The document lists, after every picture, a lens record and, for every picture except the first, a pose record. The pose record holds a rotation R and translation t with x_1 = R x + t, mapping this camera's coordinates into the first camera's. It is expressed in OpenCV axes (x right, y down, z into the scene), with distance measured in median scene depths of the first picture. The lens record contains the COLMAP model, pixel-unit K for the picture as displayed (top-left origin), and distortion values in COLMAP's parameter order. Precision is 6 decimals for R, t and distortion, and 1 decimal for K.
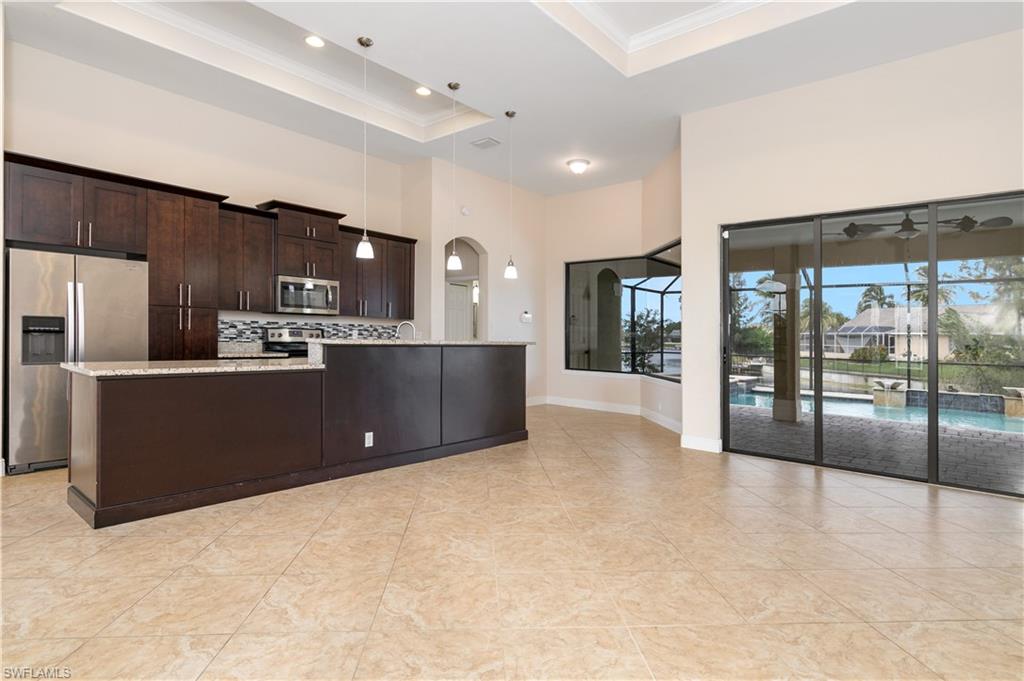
lens RADIAL K [[539.4, 0, 511.8], [0, 539.4, 336.2], [0, 0, 1]] dist [-0.004630, -0.000753]
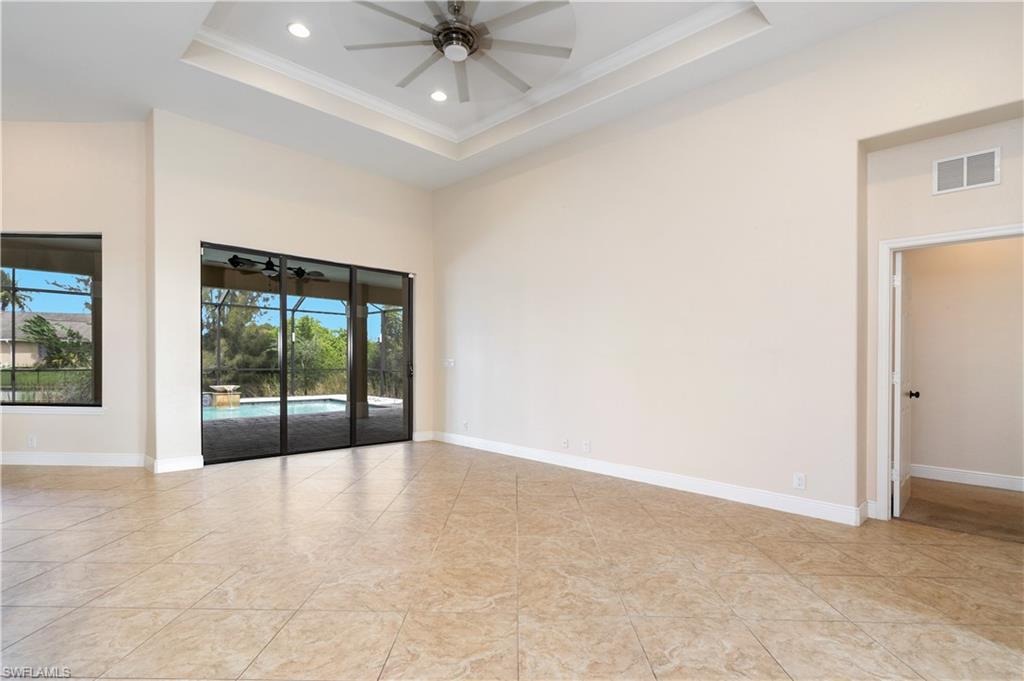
lens RADIAL K [[510.6, 0, 510.9], [0, 510.6, 354.6], [0, 0, 1]] dist [0.000527, -0.000115]
pose [[0.080851, -0.012909, 0.996643, -0.266145], [-0.011241, 0.999841, 0.013862, -0.008053], [-0.996663, -0.012324, 0.080693, 0.178737]]
